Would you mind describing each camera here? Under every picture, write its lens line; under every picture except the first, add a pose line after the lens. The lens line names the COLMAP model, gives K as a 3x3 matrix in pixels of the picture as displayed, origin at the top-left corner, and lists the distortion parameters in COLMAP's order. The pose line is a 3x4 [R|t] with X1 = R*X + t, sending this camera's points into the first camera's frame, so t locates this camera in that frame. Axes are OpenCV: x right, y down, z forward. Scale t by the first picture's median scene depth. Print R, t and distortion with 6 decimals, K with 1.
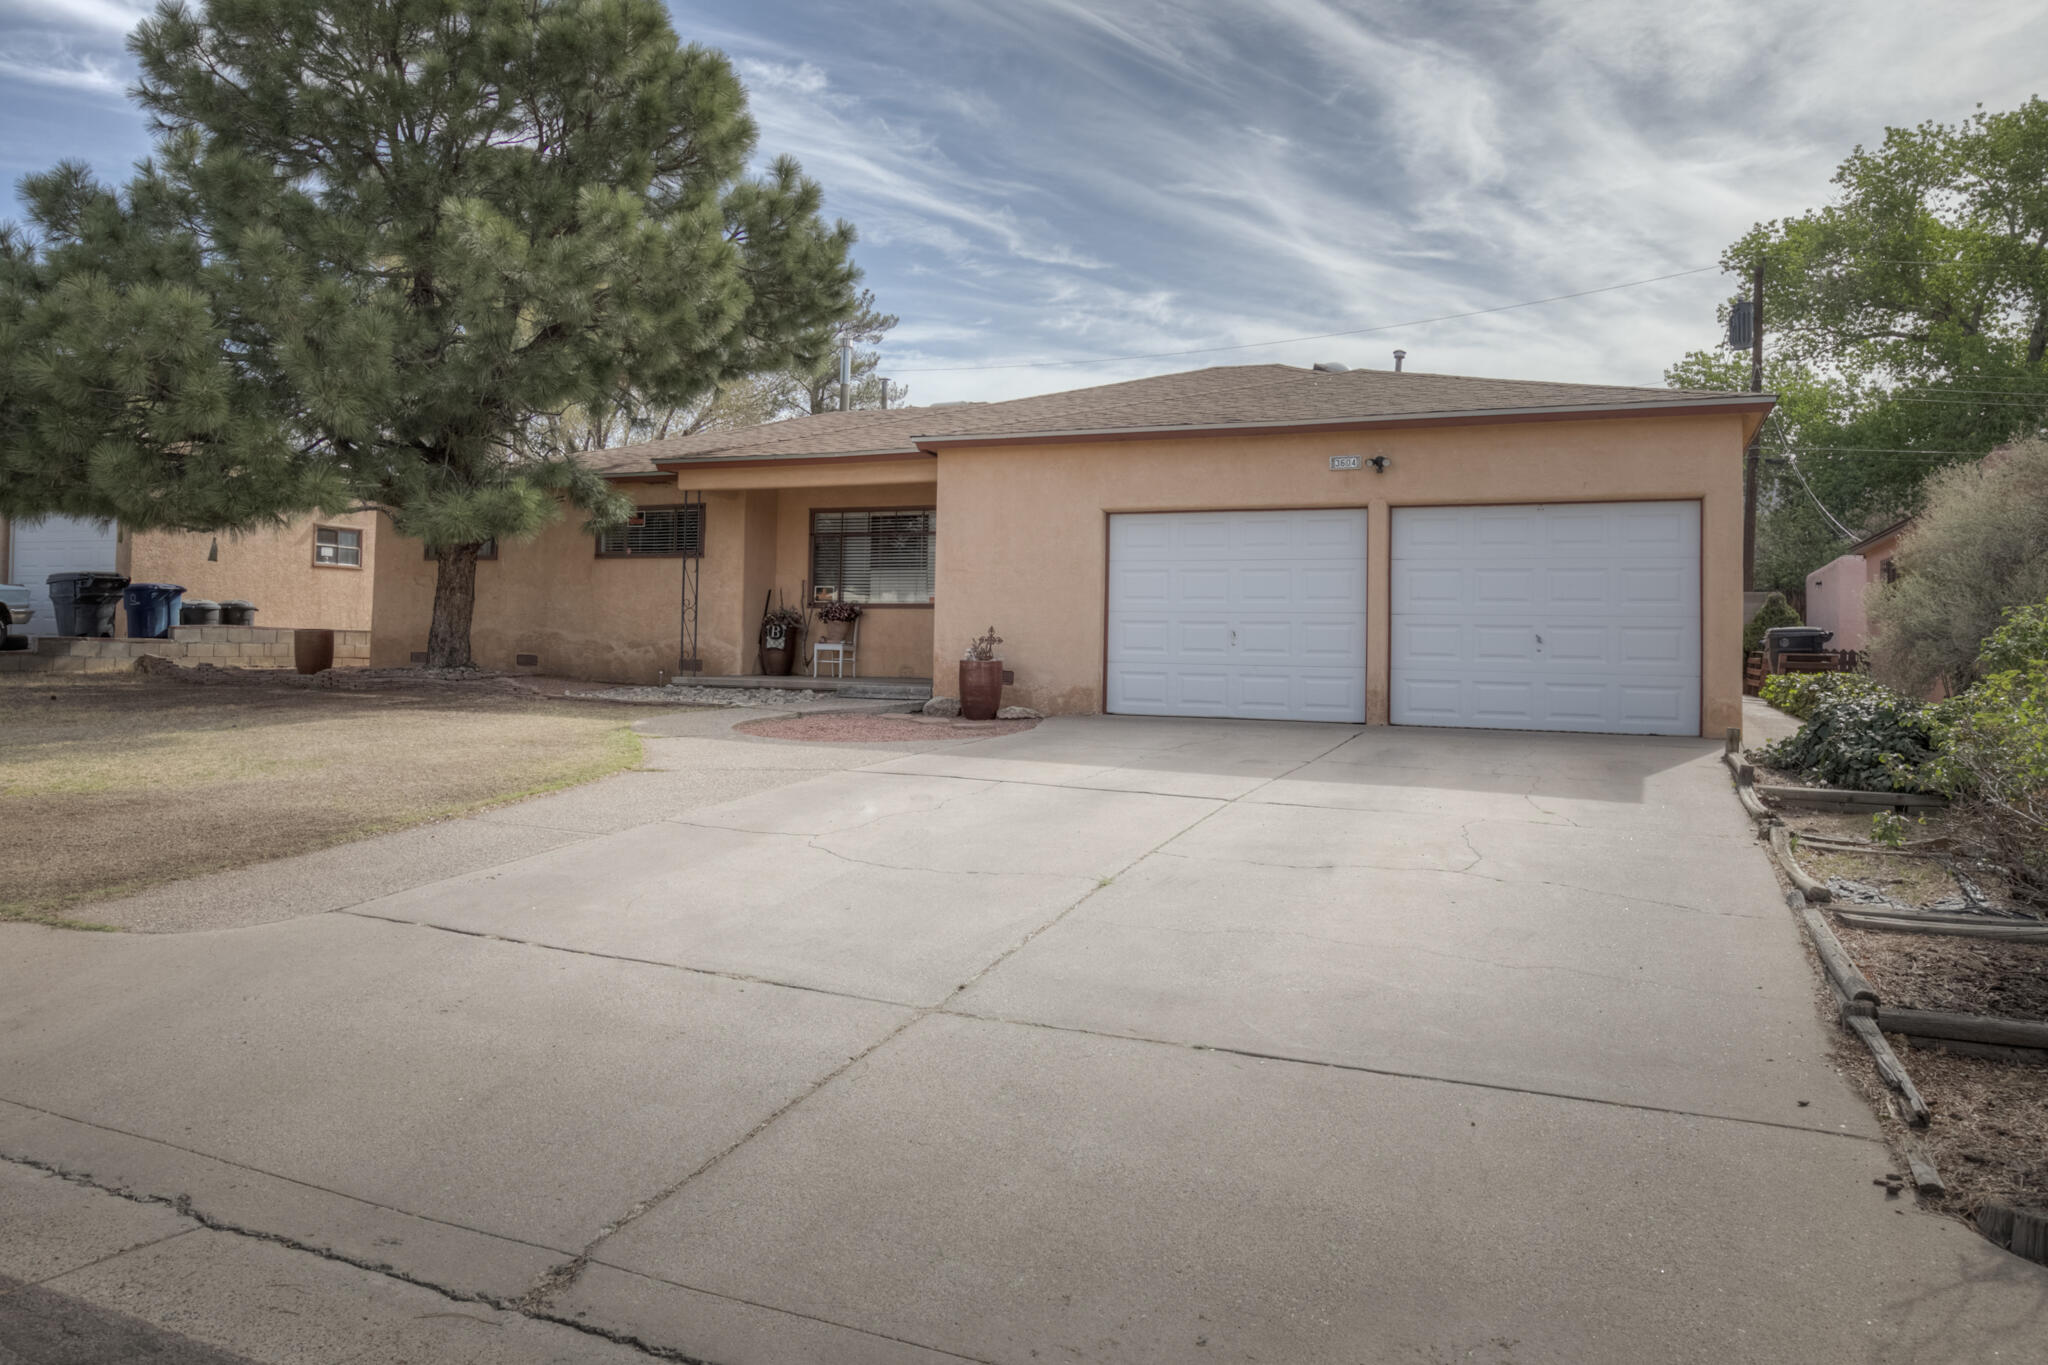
lens RADIAL K [[1363.0, 0, 1031.5], [0, 1363.0, 588.2], [0, 0, 1]] dist [-0.024101, -0.000727]
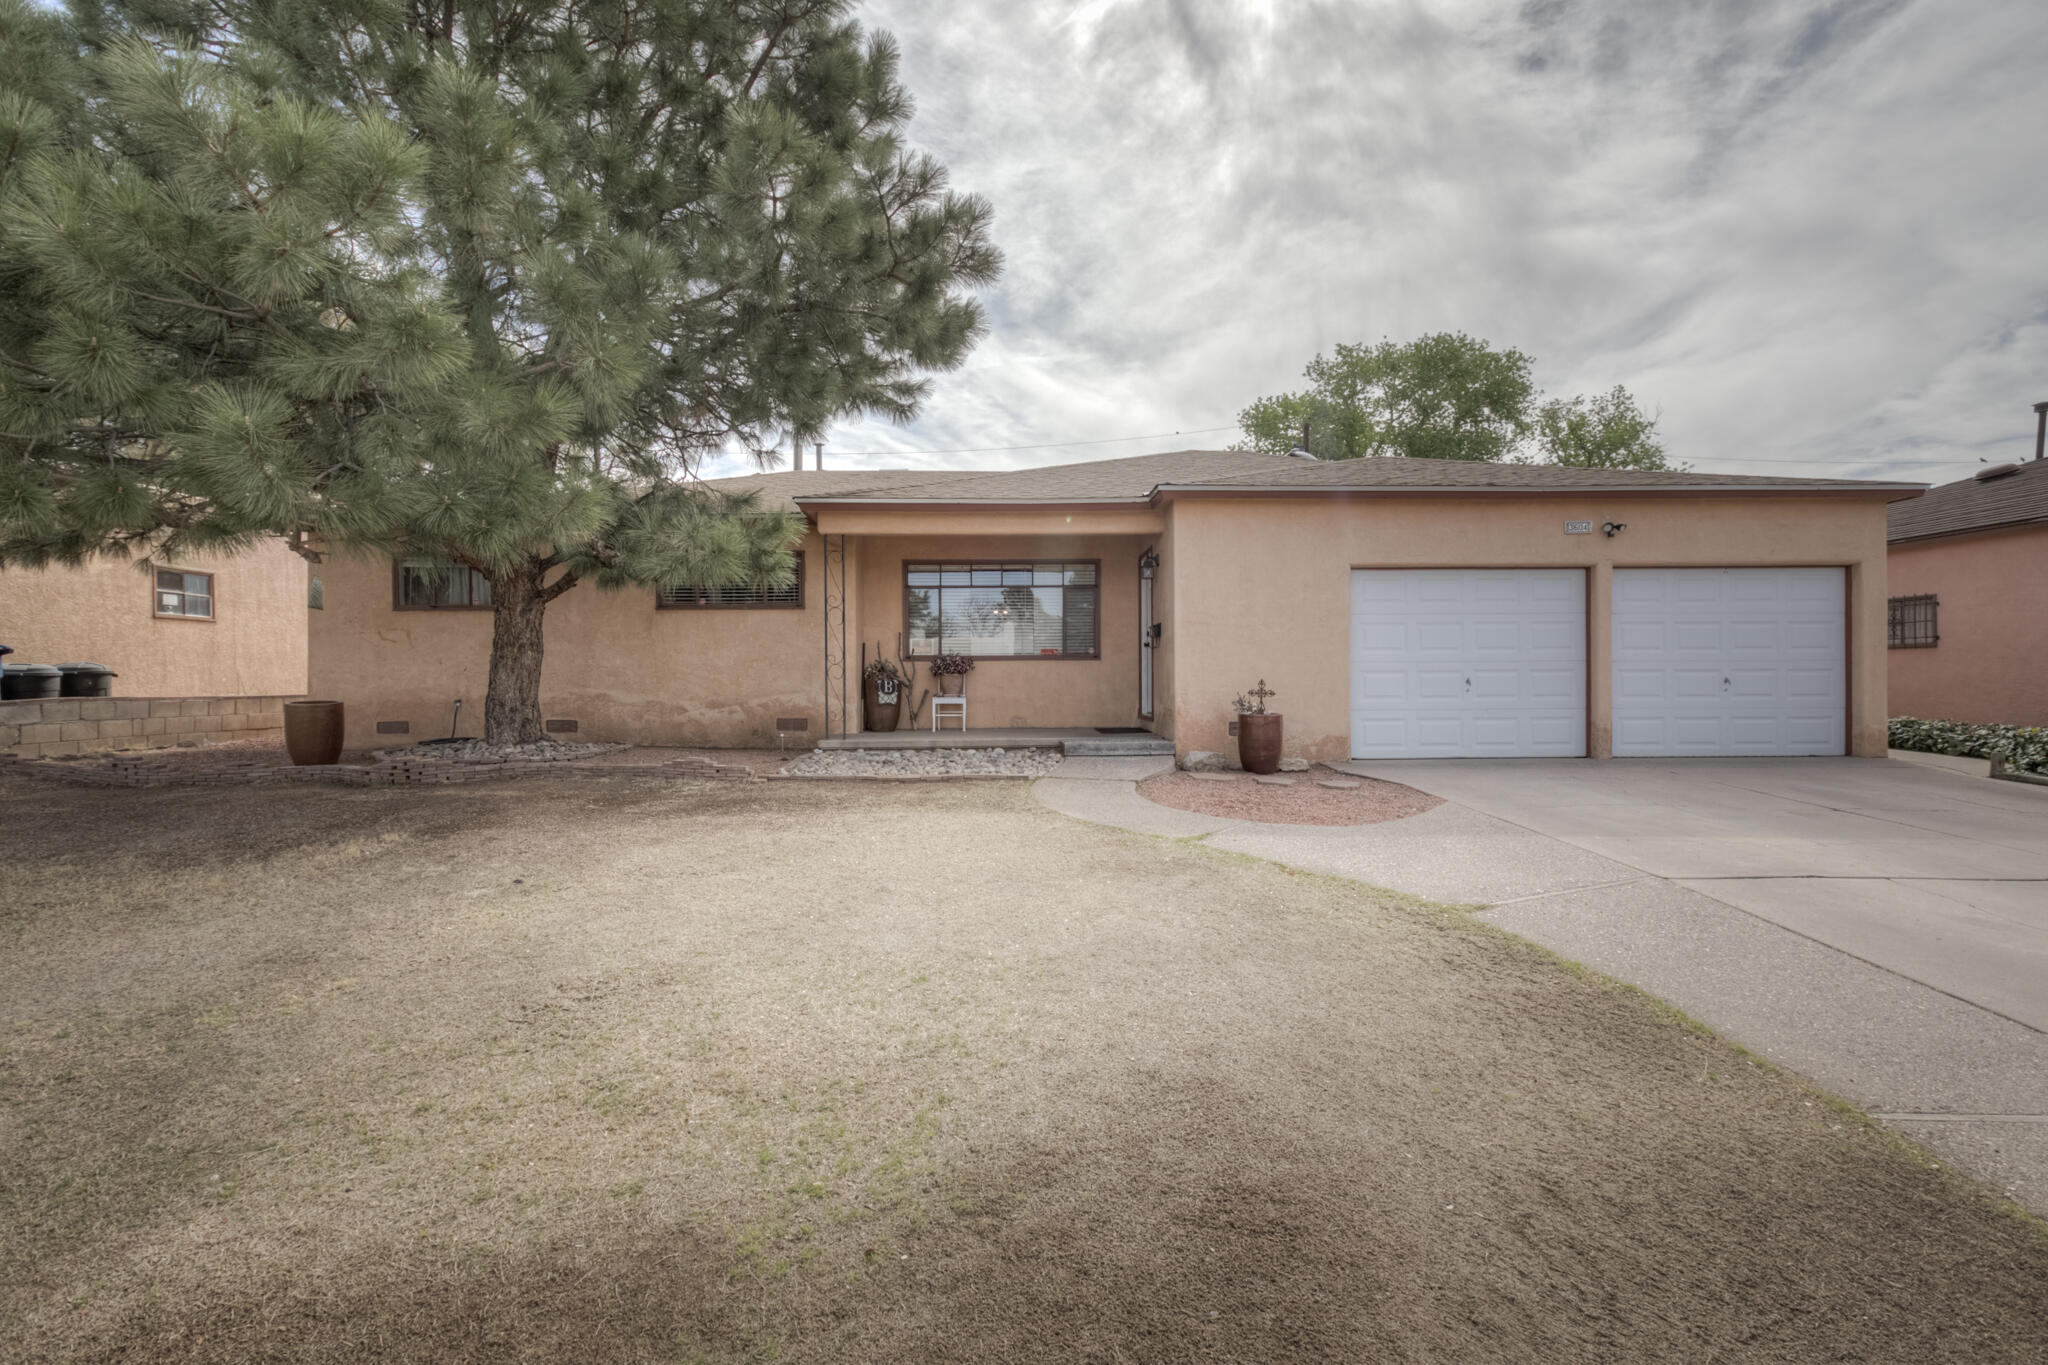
lens RADIAL K [[916.9, 0, 1024.0], [0, 916.9, 682.5], [0, 0, 1]] dist [0.000027, 0.000164]
pose [[0.906770, -0.026079, 0.420817, -0.369660], [0.004904, 0.998670, 0.051323, -0.003914], [-0.421596, -0.044475, 0.905692, 0.364863]]
